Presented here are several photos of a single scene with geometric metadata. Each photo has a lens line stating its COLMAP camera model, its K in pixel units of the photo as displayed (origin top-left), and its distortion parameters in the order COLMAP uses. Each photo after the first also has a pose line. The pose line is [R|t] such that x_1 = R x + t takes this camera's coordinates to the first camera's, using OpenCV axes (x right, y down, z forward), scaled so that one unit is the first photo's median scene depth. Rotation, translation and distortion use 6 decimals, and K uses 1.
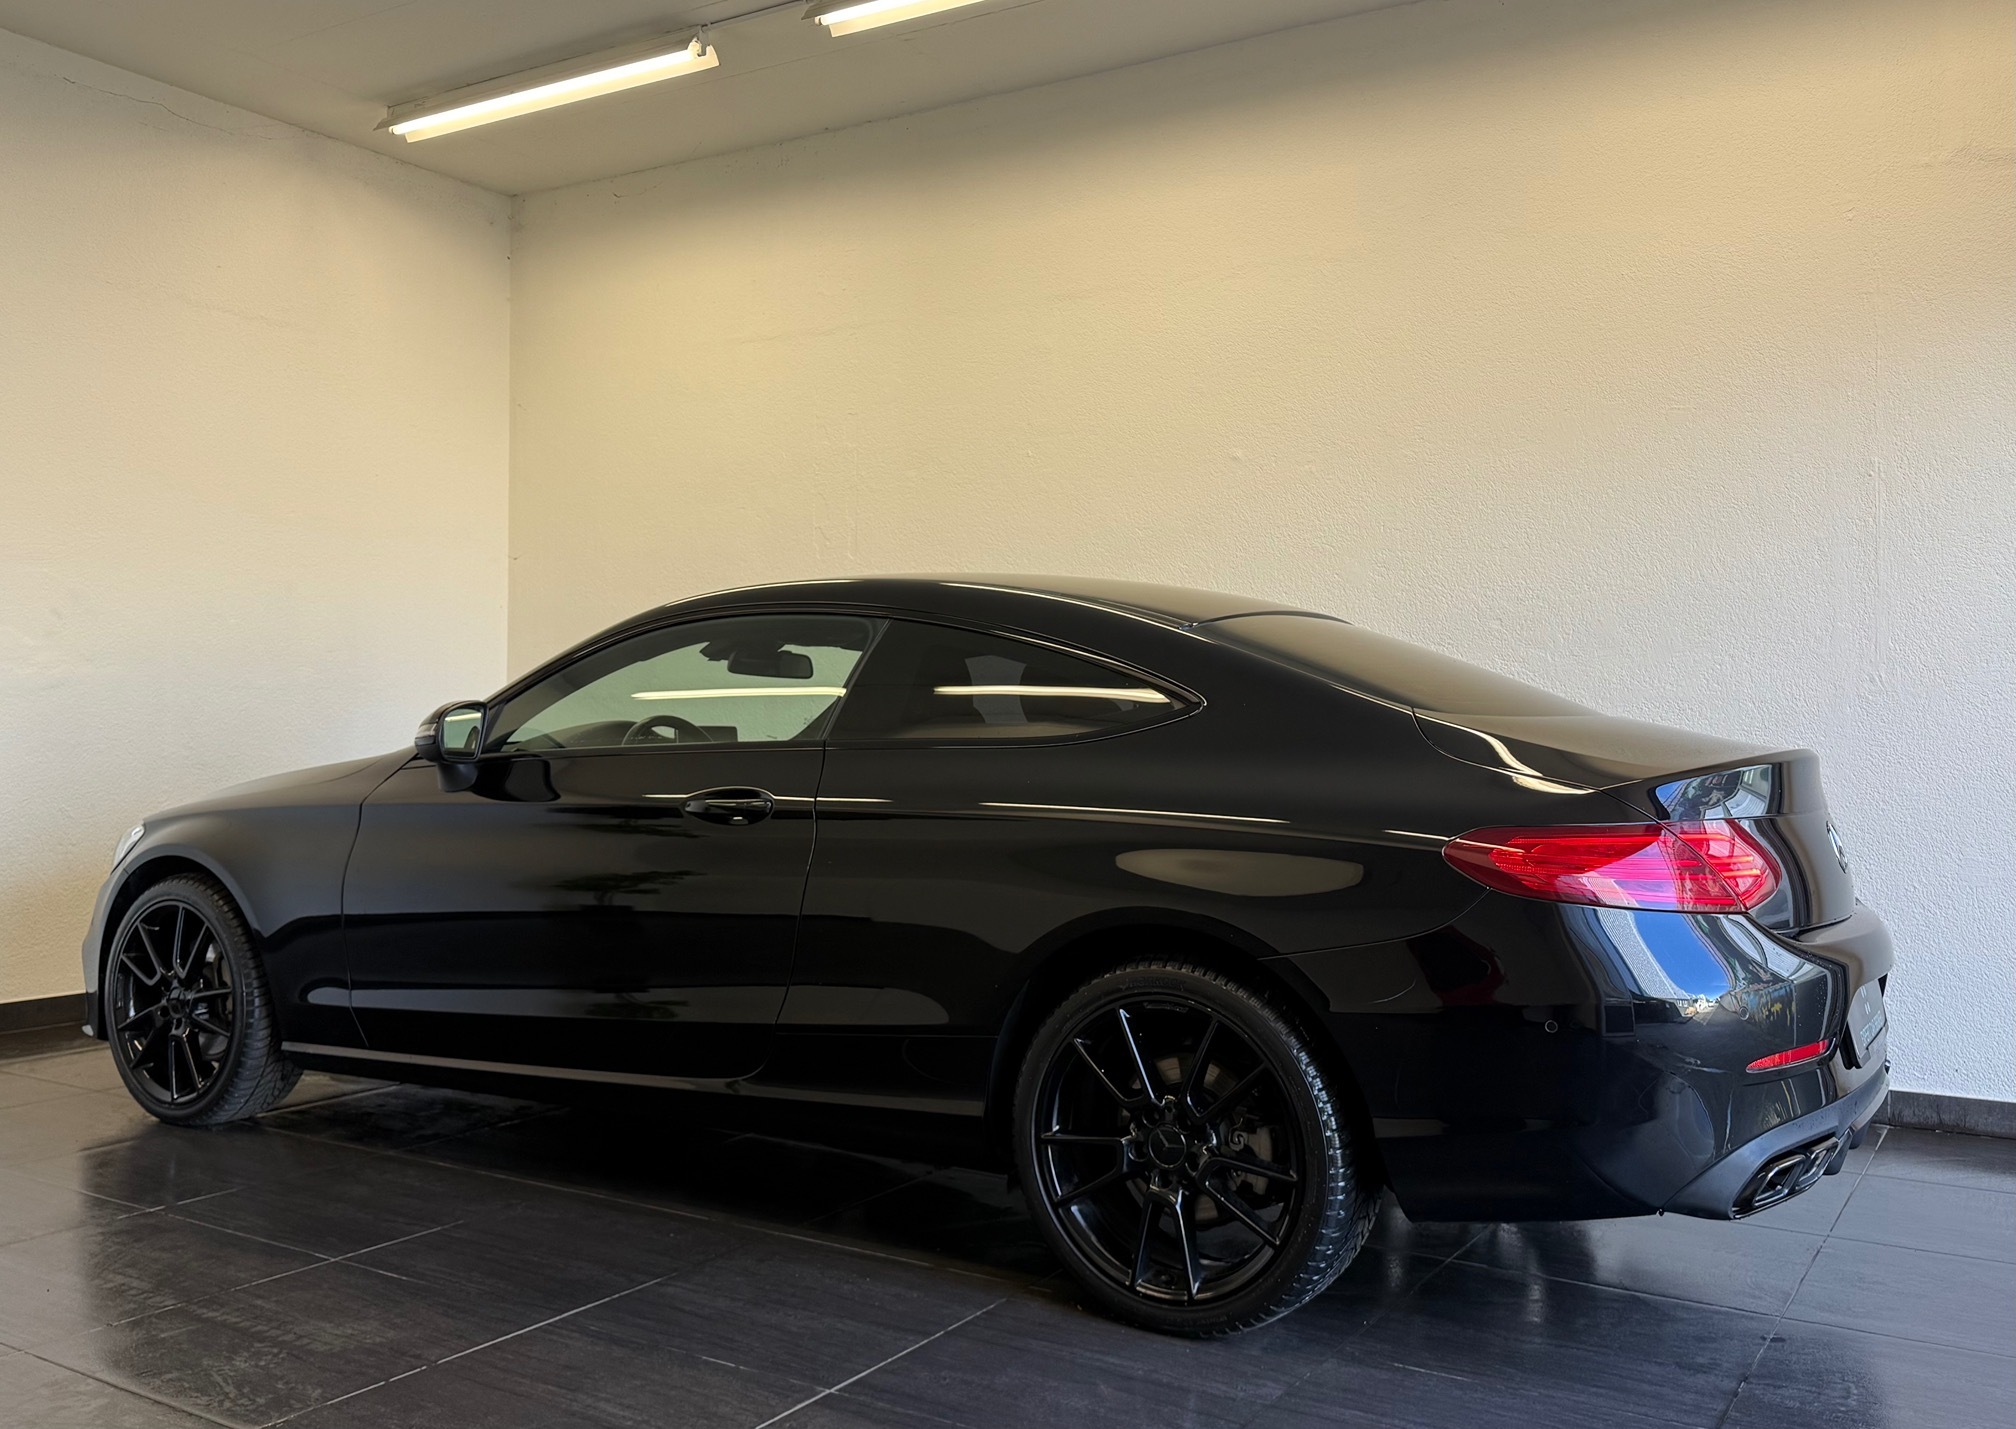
lens RADIAL K [[1746.9, 0, 1019.5], [0, 1746.9, 644.7], [0, 0, 1]] dist [0.131762, -0.285522]
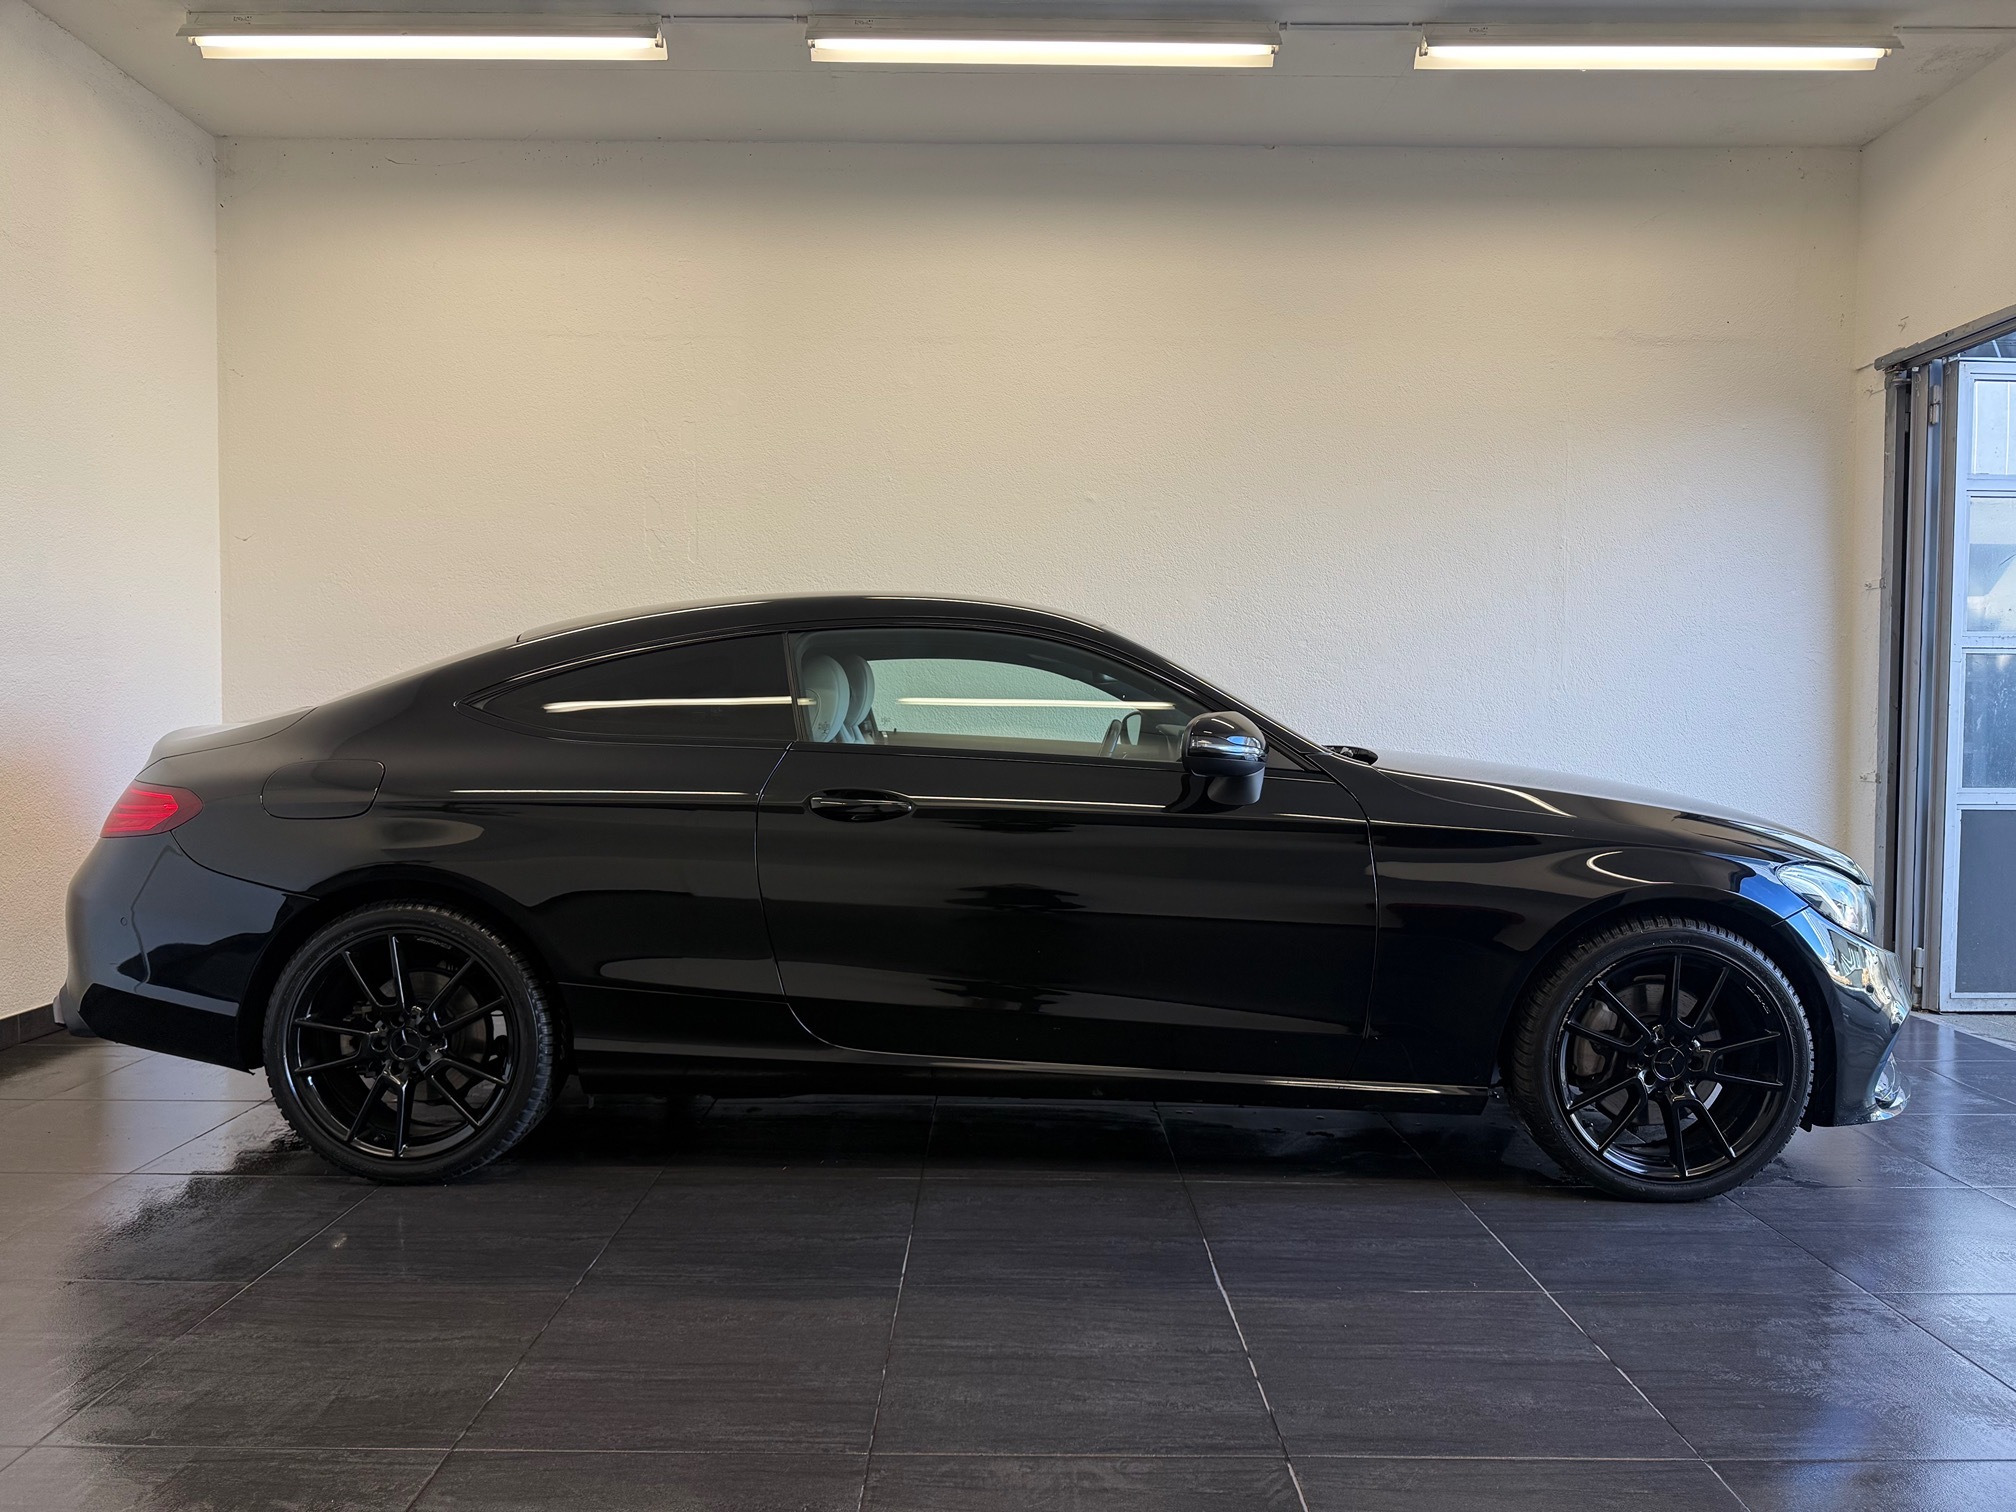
lens RADIAL K [[1417.4, 0, 1008.0], [0, 1417.4, 756.0], [0, 0, 1]] dist [-0.004381, 0.001665]
pose [[0.845922, -0.022388, 0.532836, -0.611046], [-0.027883, 0.995895, 0.086110, -0.016700], [-0.532577, -0.087699, 0.841826, 0.261512]]
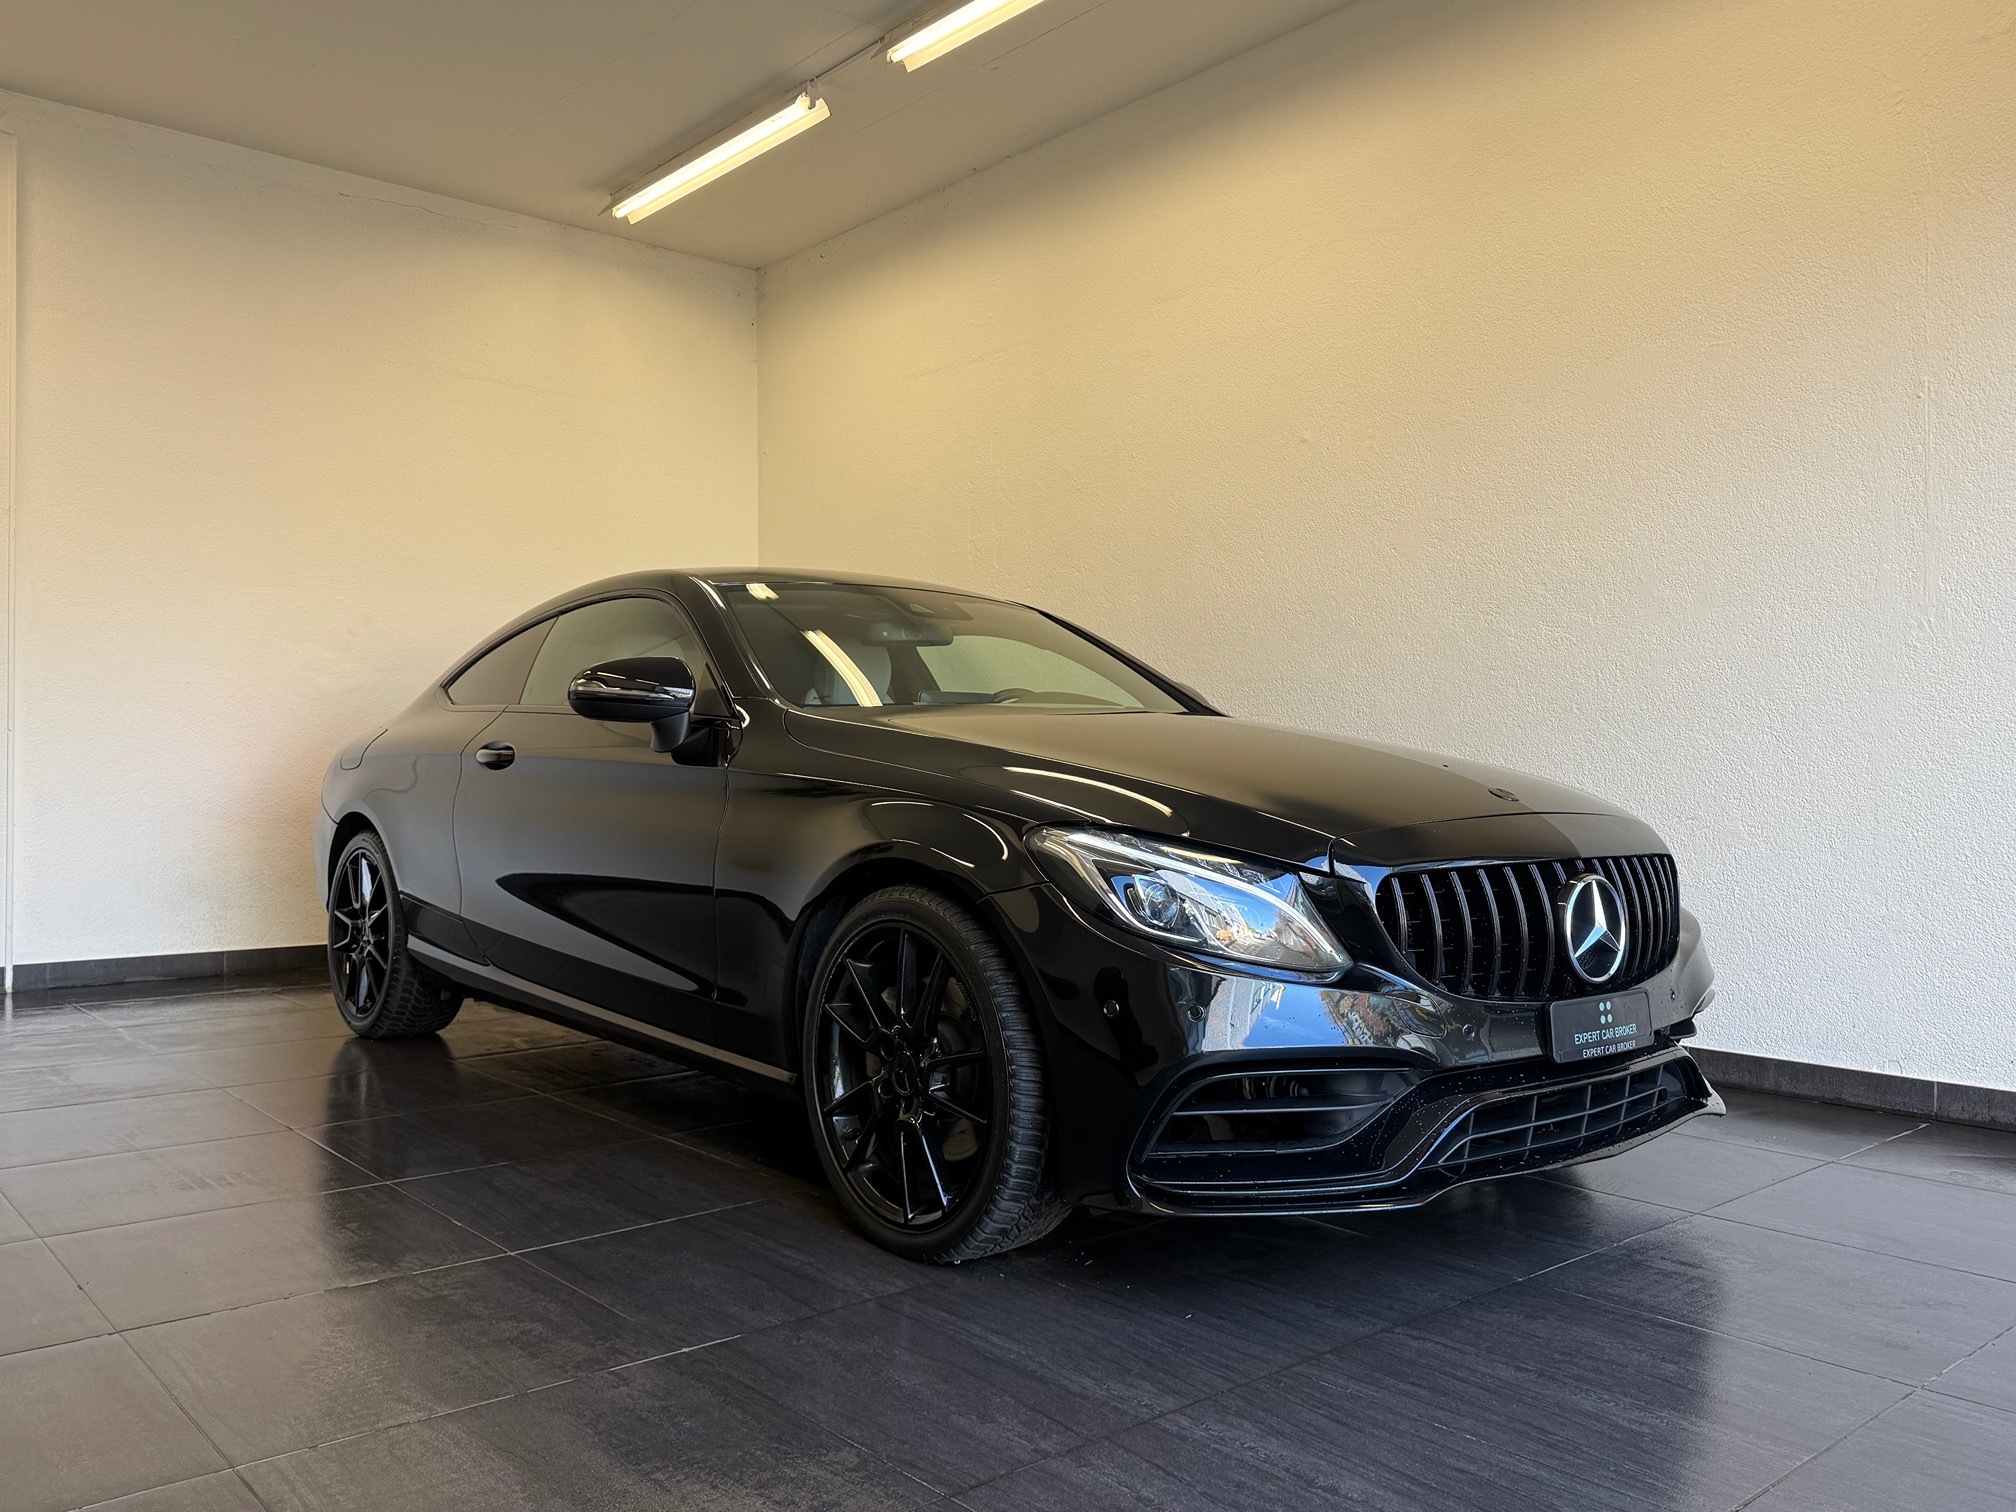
lens RADIAL K [[1585.0, 0, 1013.1], [0, 1585.0, 731.1], [0, 0, 1]] dist [0.085936, -0.192569]
pose [[0.955551, -0.012004, -0.294581, 0.312776], [0.016812, 0.999763, 0.013796, 0.060595], [0.294346, -0.018136, 0.955527, 0.104421]]
